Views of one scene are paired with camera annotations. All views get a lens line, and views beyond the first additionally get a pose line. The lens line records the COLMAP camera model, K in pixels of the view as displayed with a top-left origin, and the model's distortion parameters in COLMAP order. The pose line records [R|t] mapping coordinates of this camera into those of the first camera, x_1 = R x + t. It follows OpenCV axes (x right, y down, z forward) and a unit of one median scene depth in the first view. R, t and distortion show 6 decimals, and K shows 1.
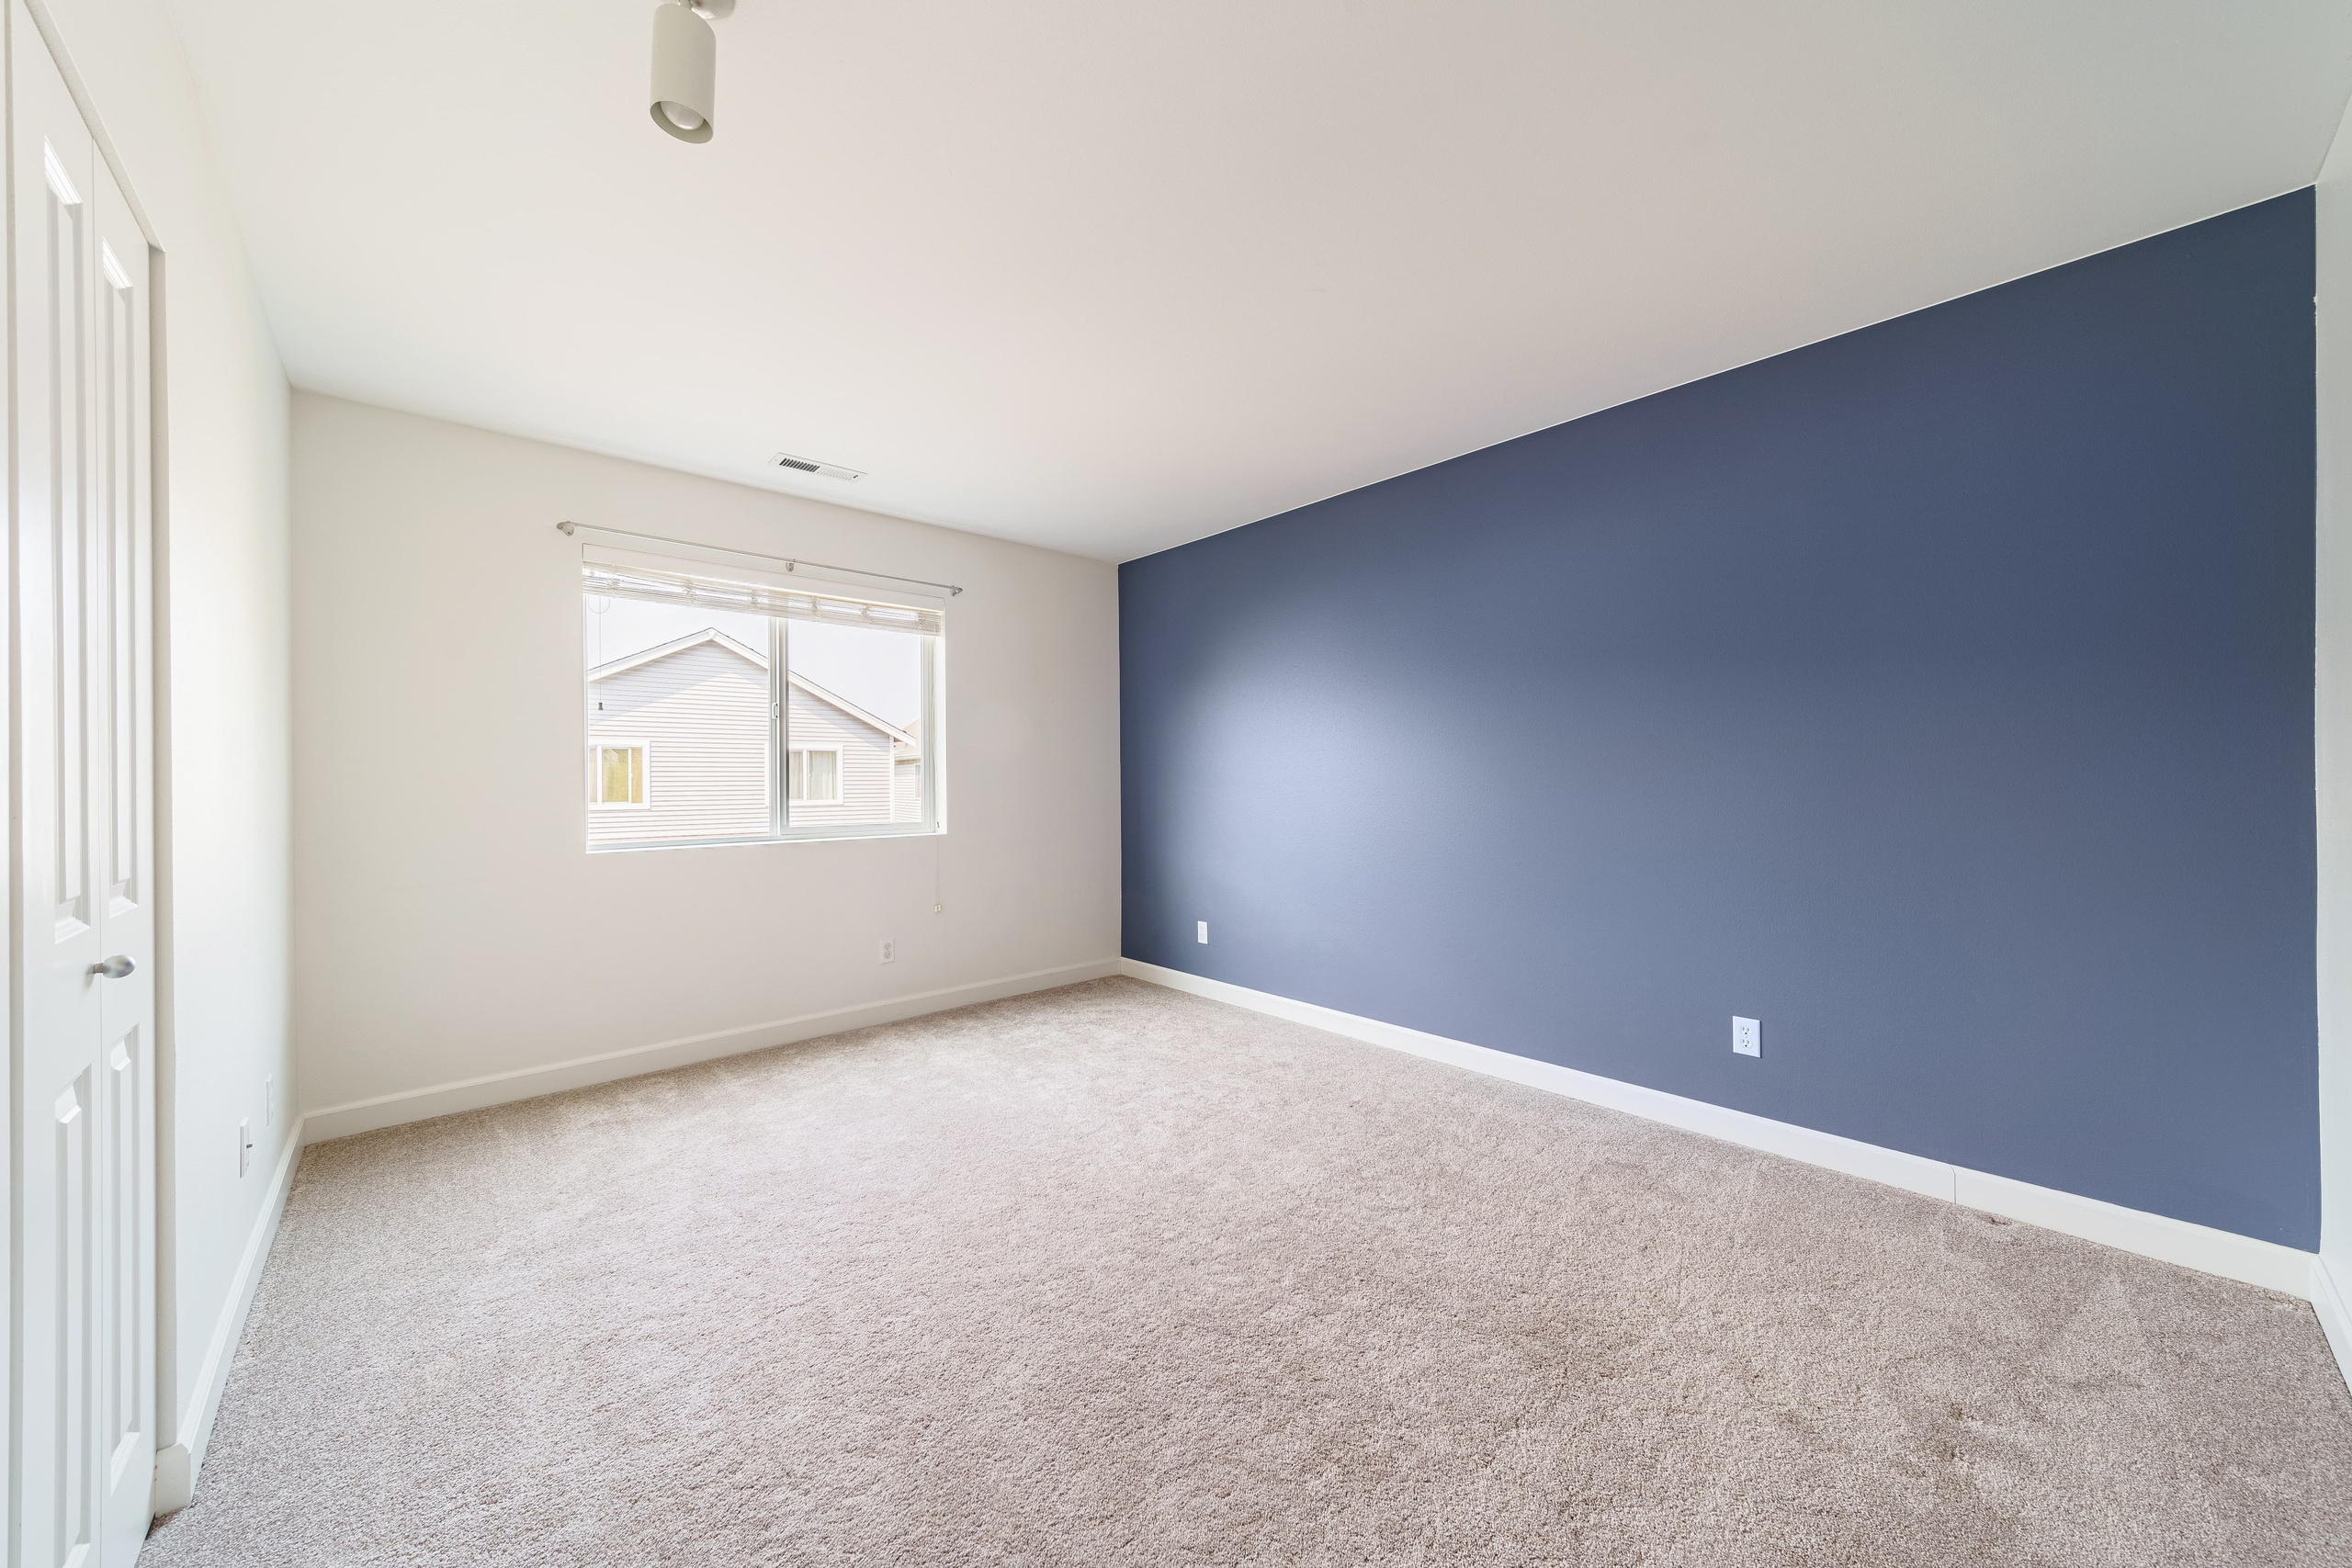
lens RADIAL K [[821.4, 0, 1167.2], [0, 821.4, 777.8], [0, 0, 1]] dist [0.003604, -0.000856]
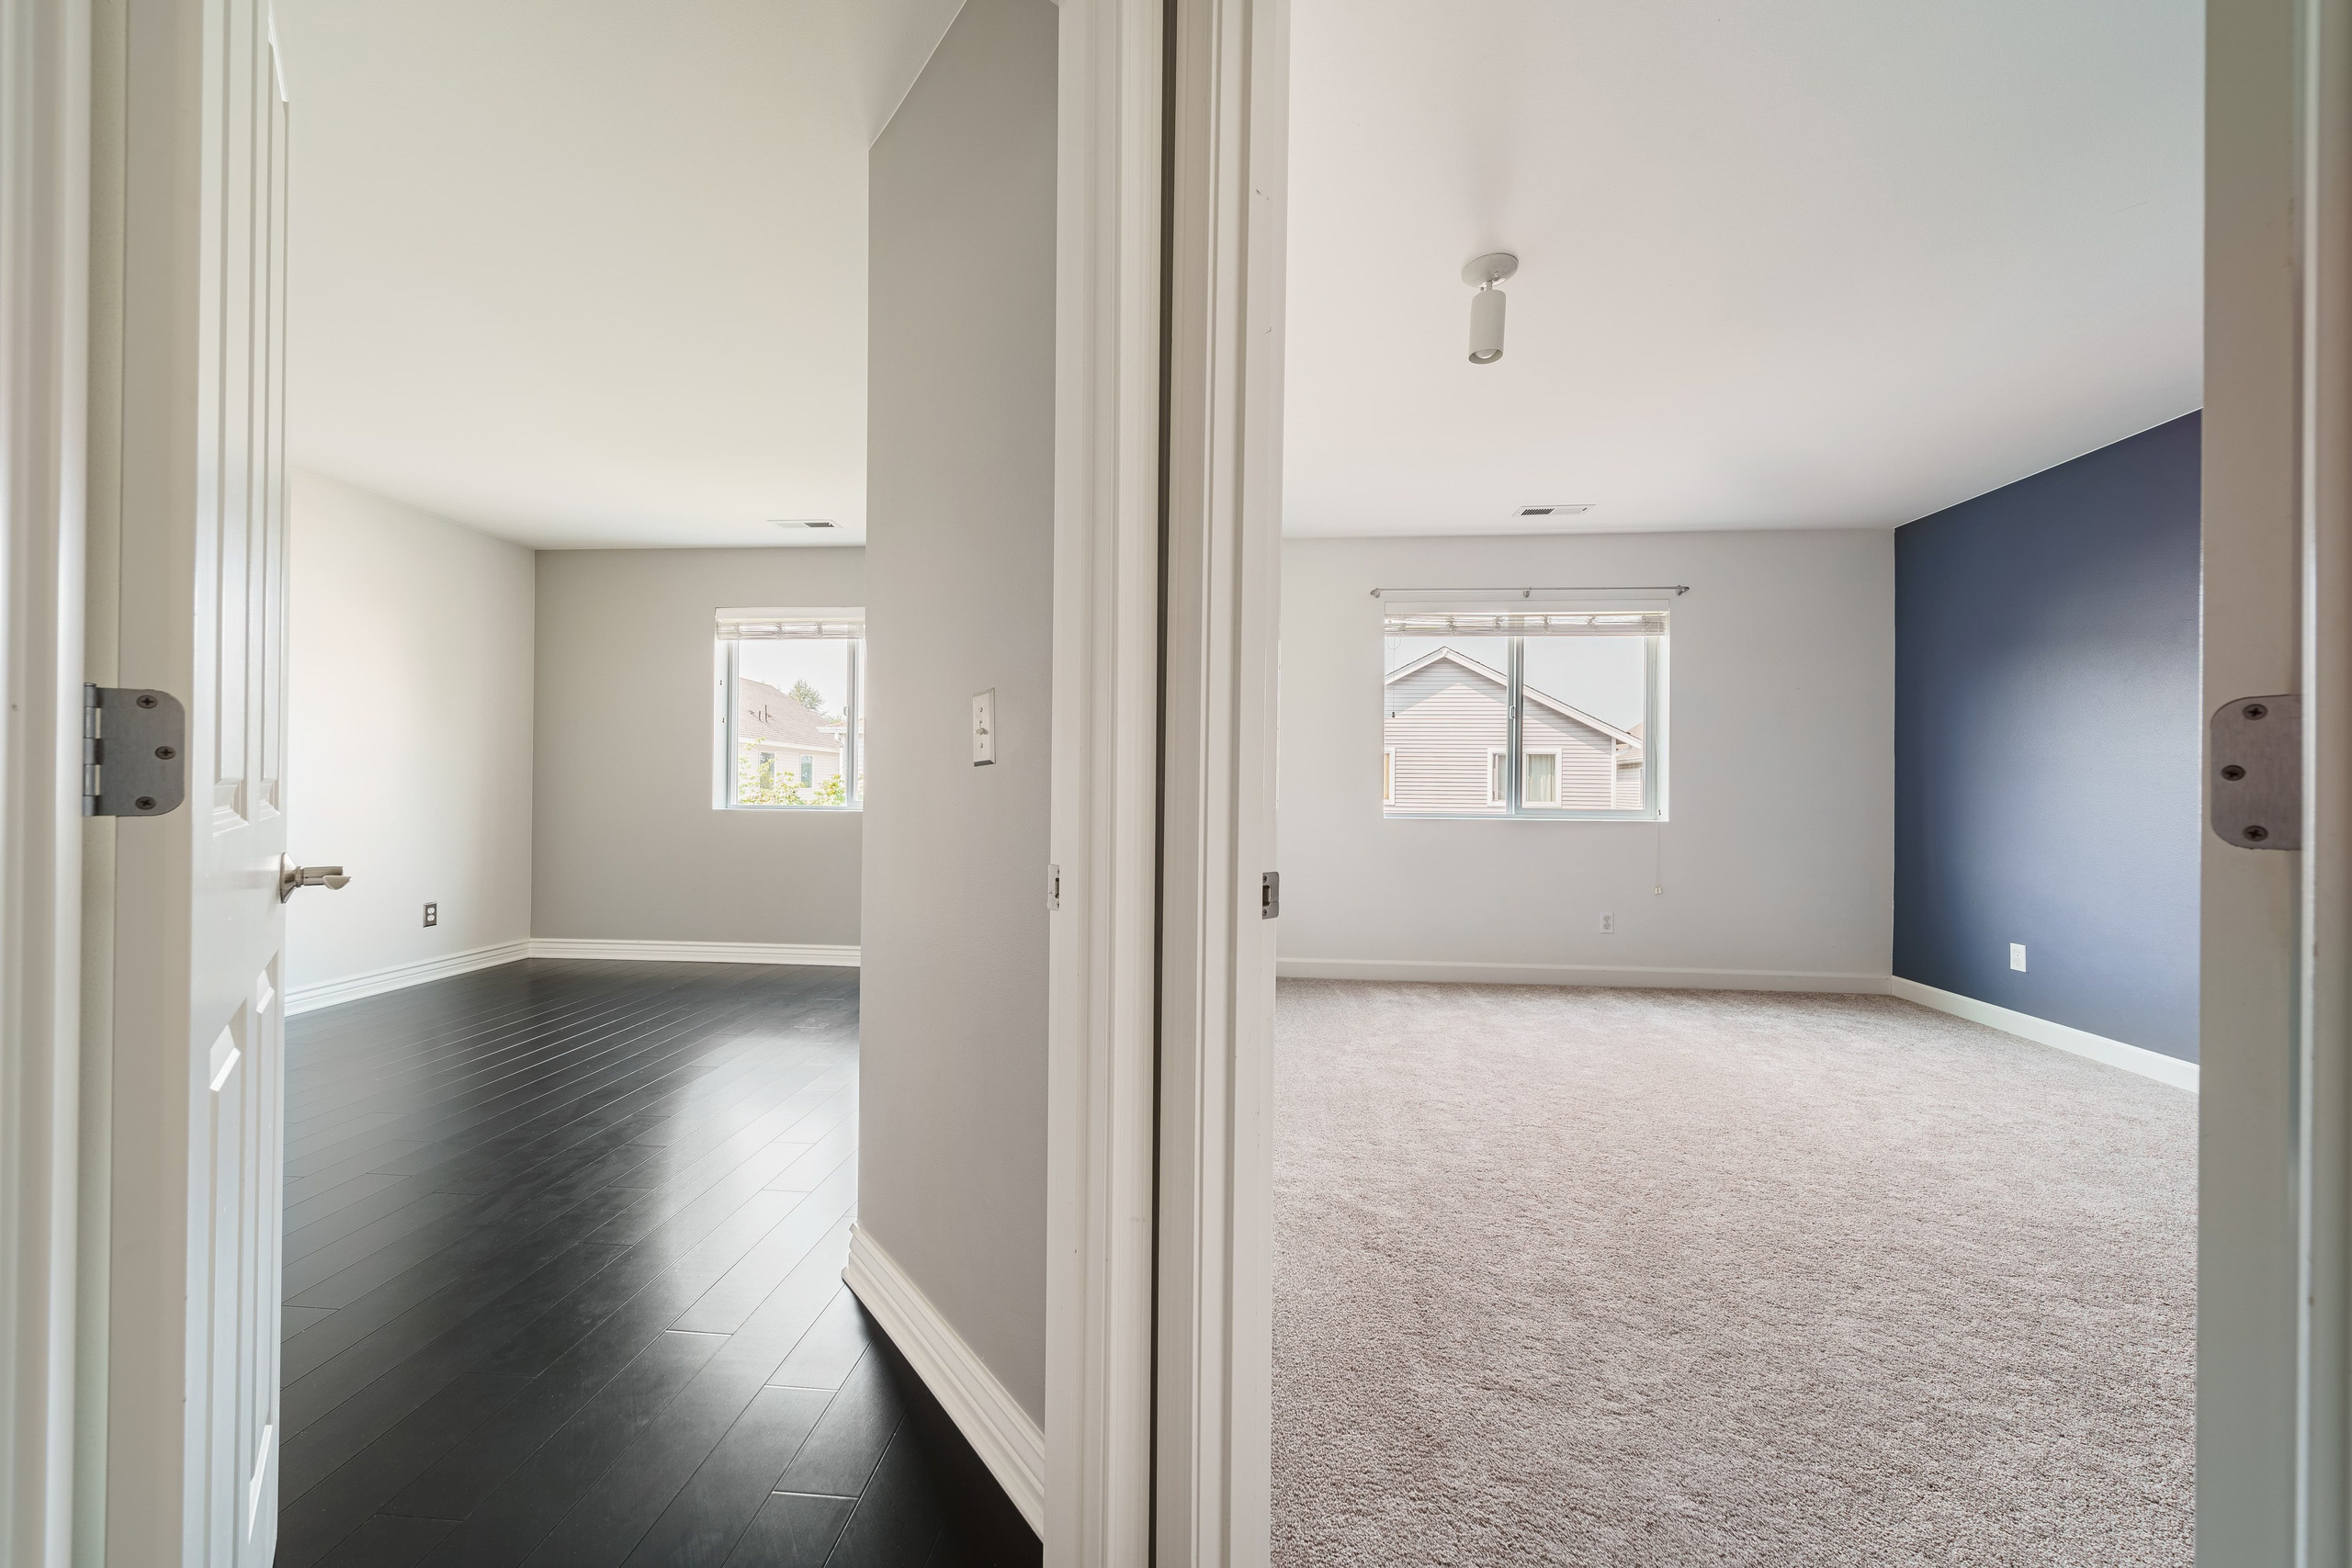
lens RADIAL K [[821.4, 0, 1174.7], [0, 821.4, 781.5], [0, 0, 1]] dist [0.003604, -0.000856]
pose [[0.686913, 0.011345, -0.726651, 0.100151], [-0.013553, 0.999904, 0.002799, 0.035647], [0.726613, 0.007926, 0.687001, -0.298256]]
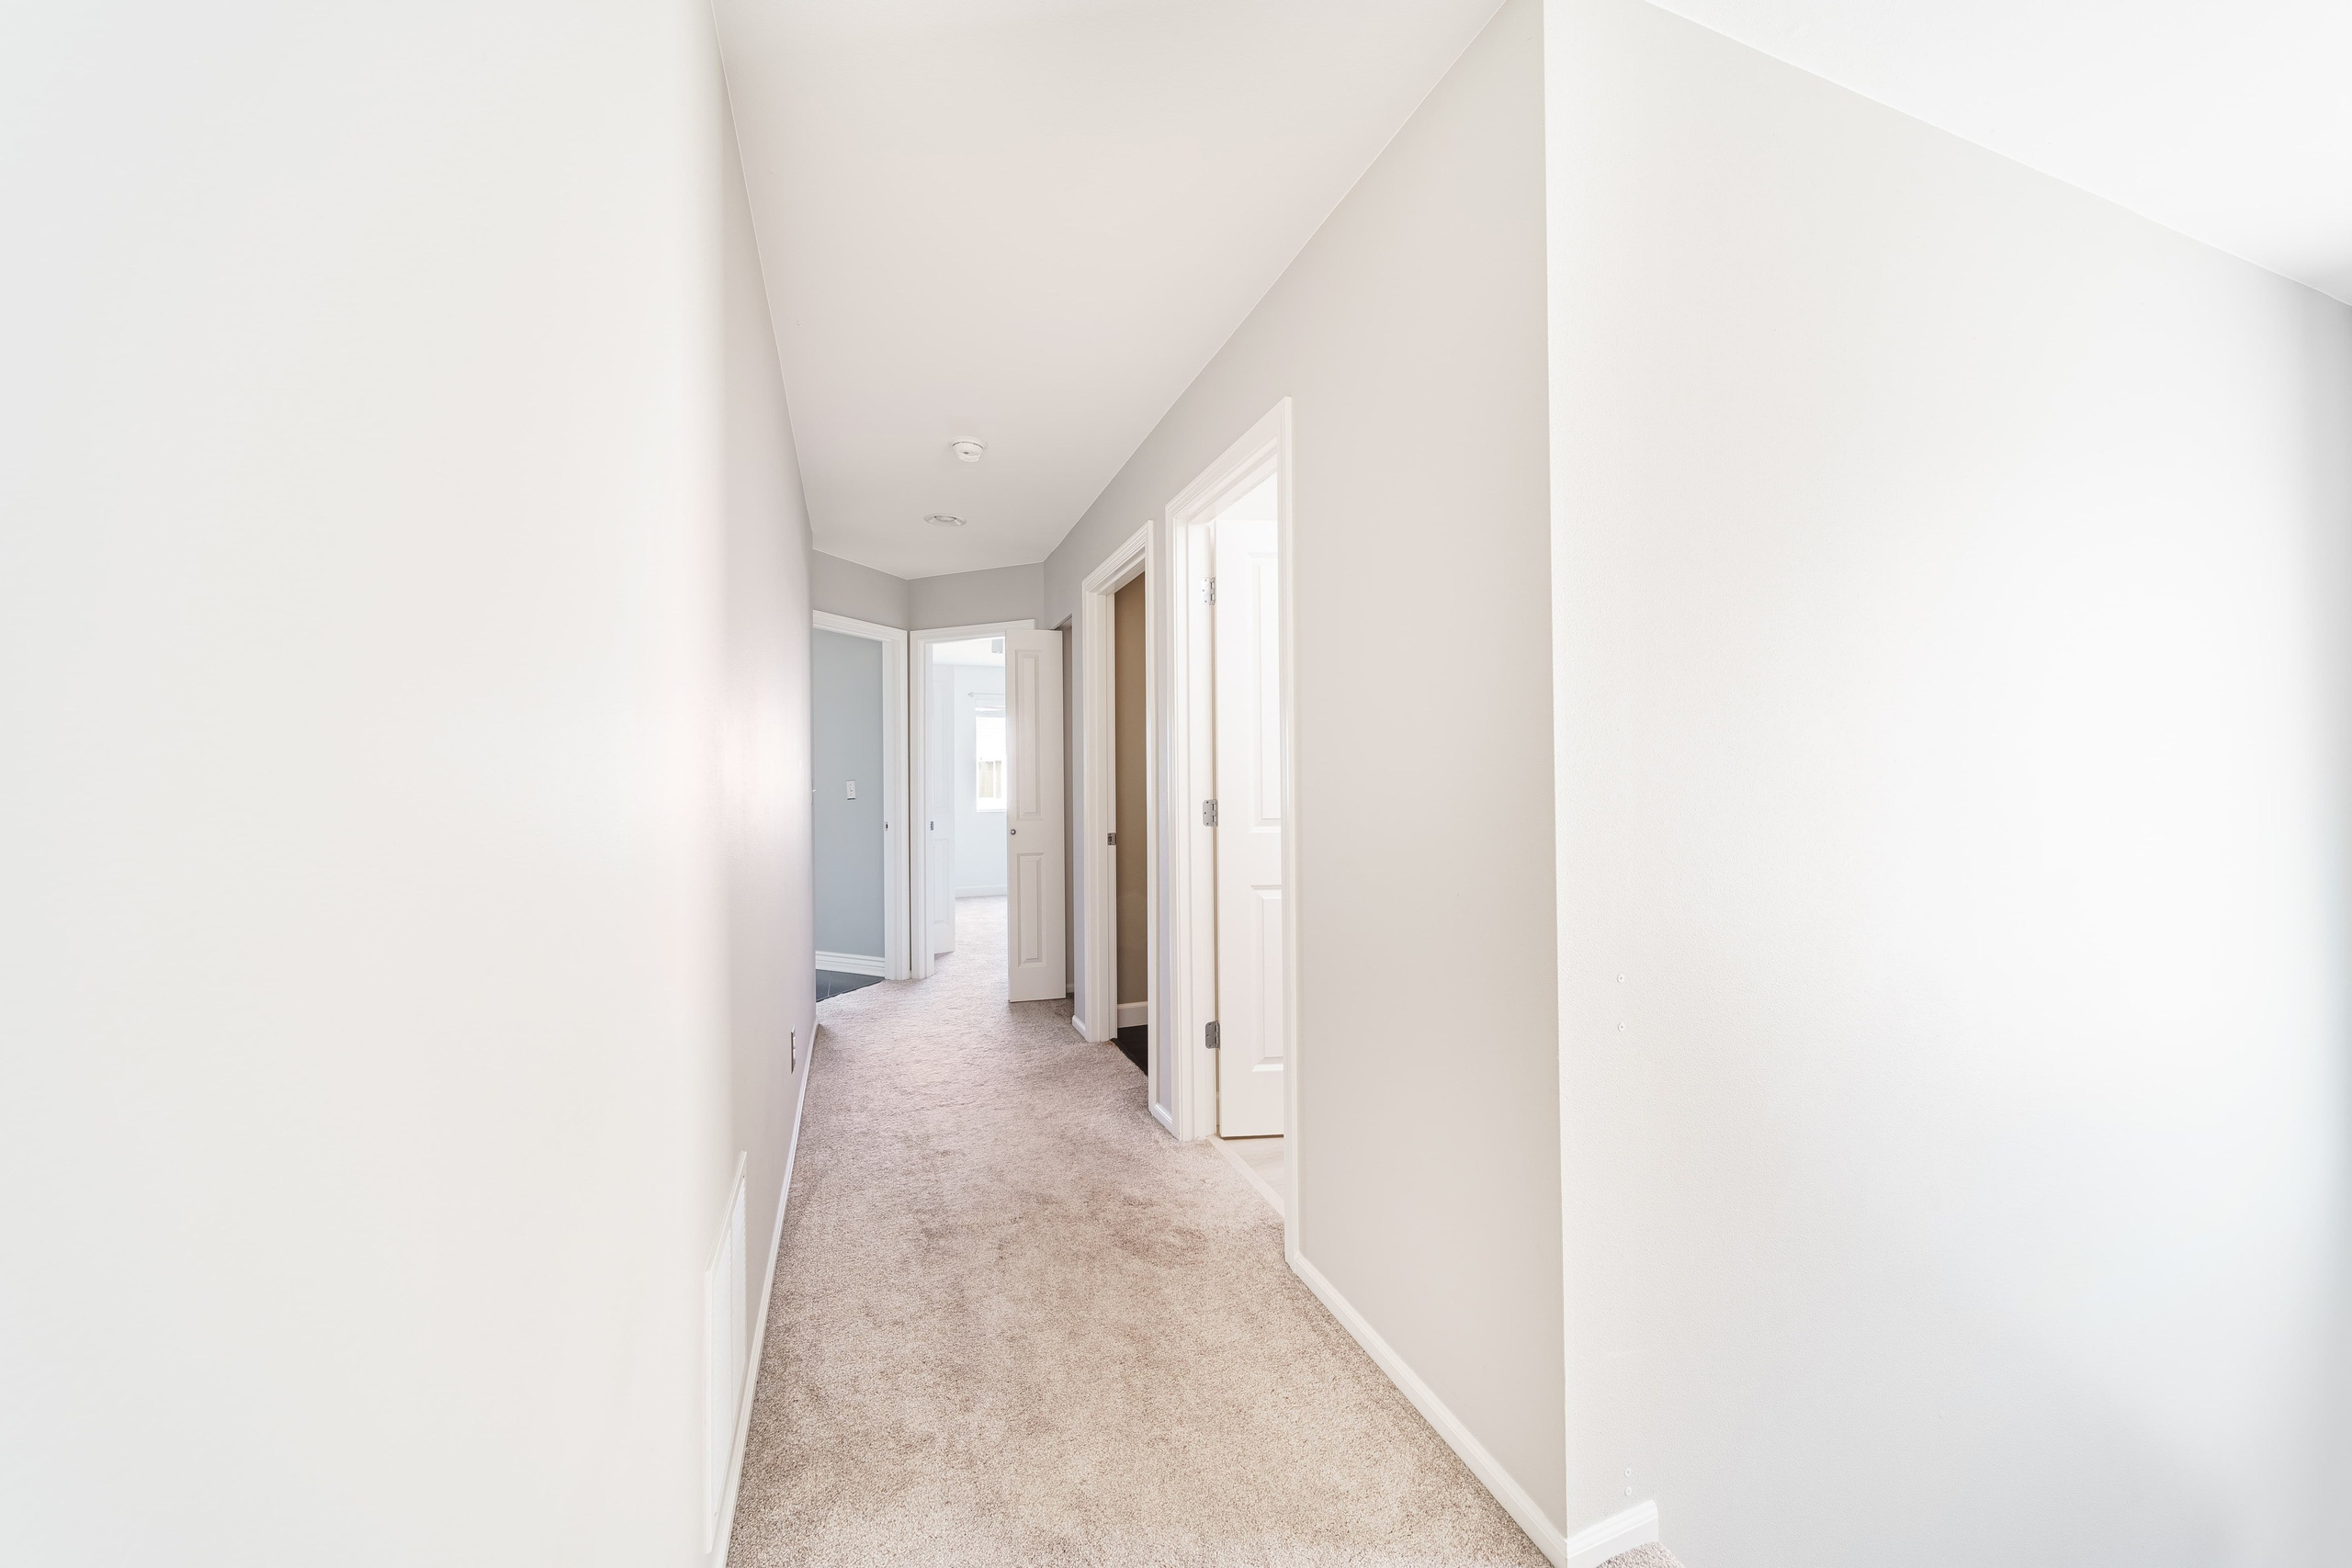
lens RADIAL K [[821.4, 0, 1178.0], [0, 821.4, 783.6], [0, 0, 1]] dist [0.003604, -0.000856]
pose [[0.935563, -0.002322, -0.353151, 1.071360], [0.003736, 0.999988, 0.003323, -0.012230], [0.353139, -0.004428, 0.935560, -1.600341]]
